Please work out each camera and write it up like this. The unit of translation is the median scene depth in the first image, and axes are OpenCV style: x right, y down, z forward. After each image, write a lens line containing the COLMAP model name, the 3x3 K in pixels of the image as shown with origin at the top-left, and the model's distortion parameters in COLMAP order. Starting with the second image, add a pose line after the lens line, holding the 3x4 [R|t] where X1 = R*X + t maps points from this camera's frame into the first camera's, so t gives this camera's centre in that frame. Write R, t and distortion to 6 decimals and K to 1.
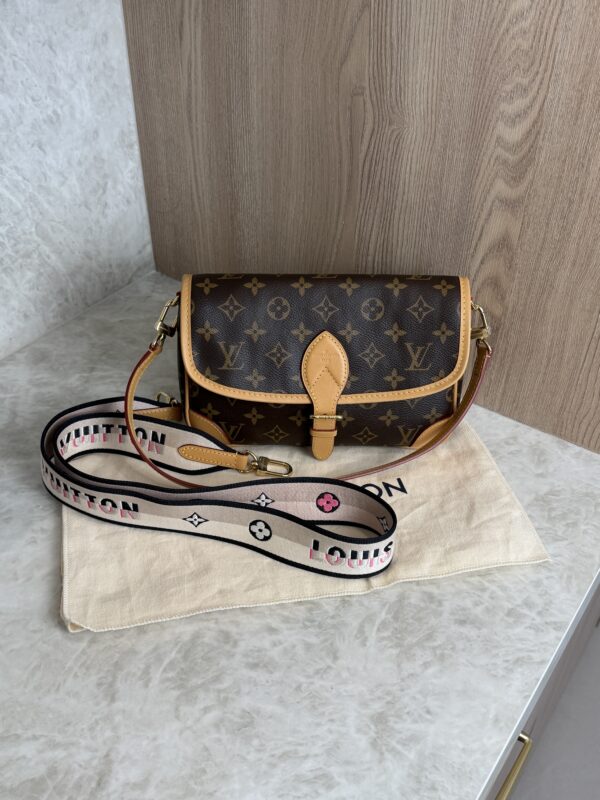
lens RADIAL K [[819.6, 0, 300.0], [0, 819.6, 400.0], [0, 0, 1]] dist [0.207700, -0.556141]
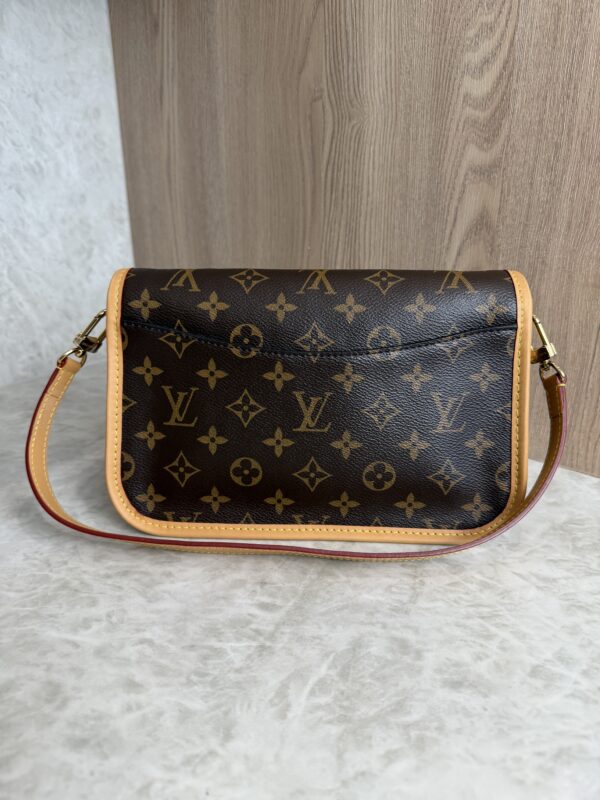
lens RADIAL K [[591.8, 0, 298.4], [0, 591.8, 397.2], [0, 0, 1]] dist [-0.018294, -0.008509]
pose [[0.997762, 0.004460, -0.066723, 0.107046], [-0.025375, 0.948399, -0.316062, 0.201459], [0.061870, 0.317048, 0.946389, 0.517523]]
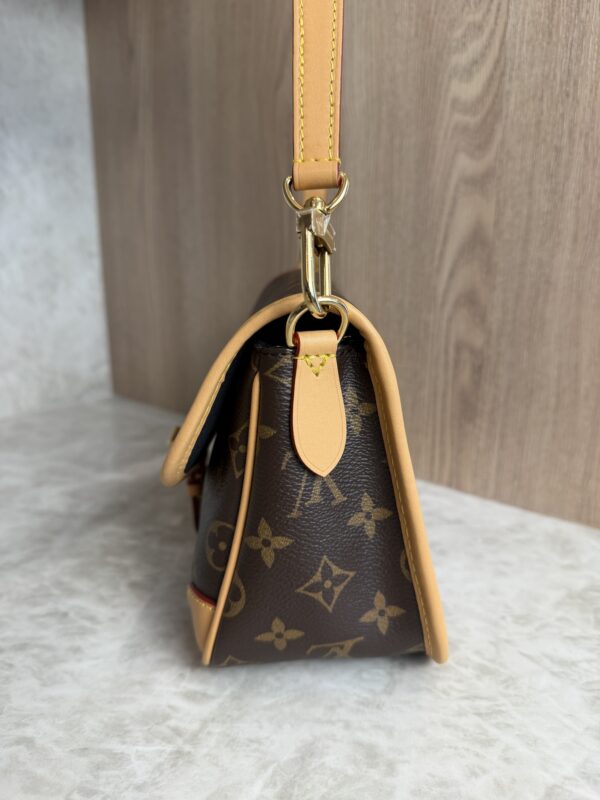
lens RADIAL K [[604.8, 0, 301.2], [0, 604.8, 397.0], [0, 0, 1]] dist [-0.043894, 0.007348]
pose [[0.997395, 0.007489, -0.071740, 0.140305], [-0.037105, 0.906180, -0.421261, 0.197882], [0.061854, 0.422825, 0.904098, 0.616879]]
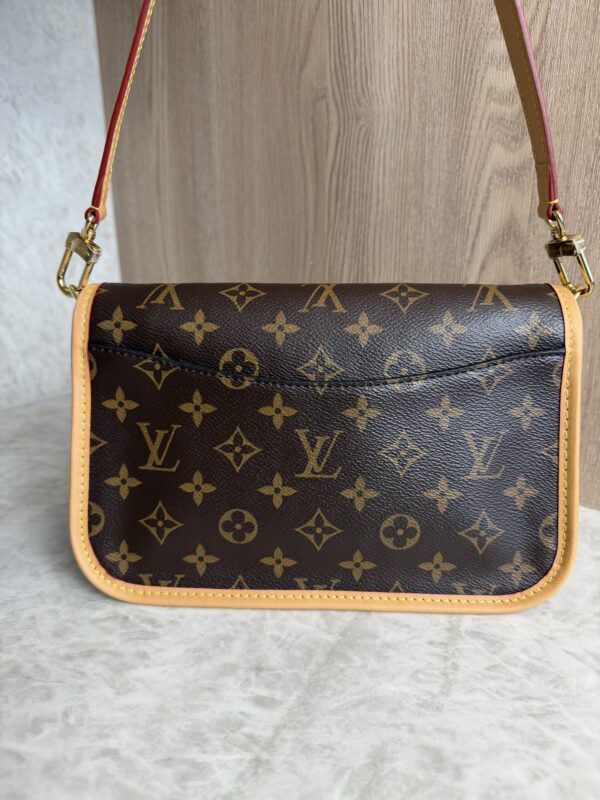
lens RADIAL K [[595.5, 0, 297.8], [0, 595.5, 396.8], [0, 0, 1]] dist [-0.034854, 0.008948]
pose [[0.997843, 0.000104, -0.065642, 0.097640], [-0.023216, 0.935925, -0.351434, 0.161361], [0.061399, 0.352200, 0.933909, 0.596734]]
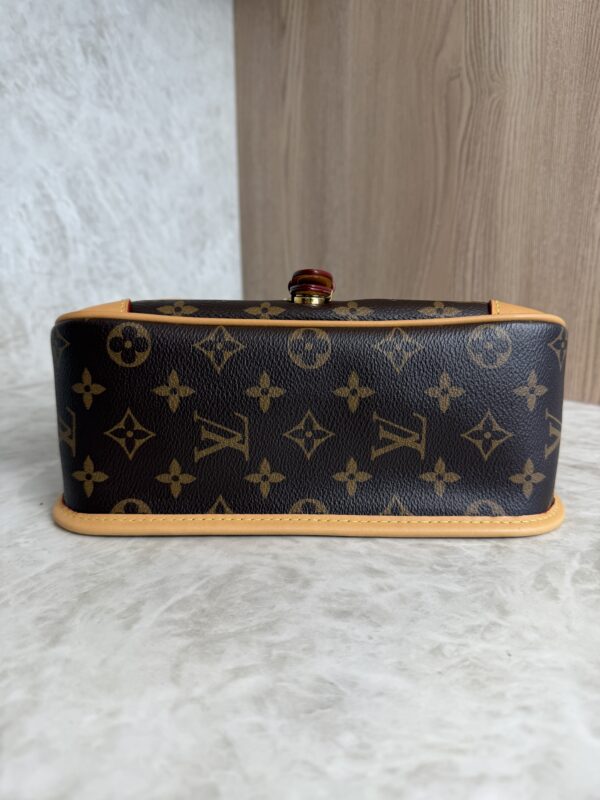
lens RADIAL K [[595.5, 0, 297.8], [0, 595.5, 396.8], [0, 0, 1]] dist [-0.034854, 0.008948]
pose [[0.994059, 0.011321, -0.108257, -0.040819], [-0.055665, 0.907551, -0.416236, 0.322298], [0.093536, 0.419789, 0.902789, 0.566388]]
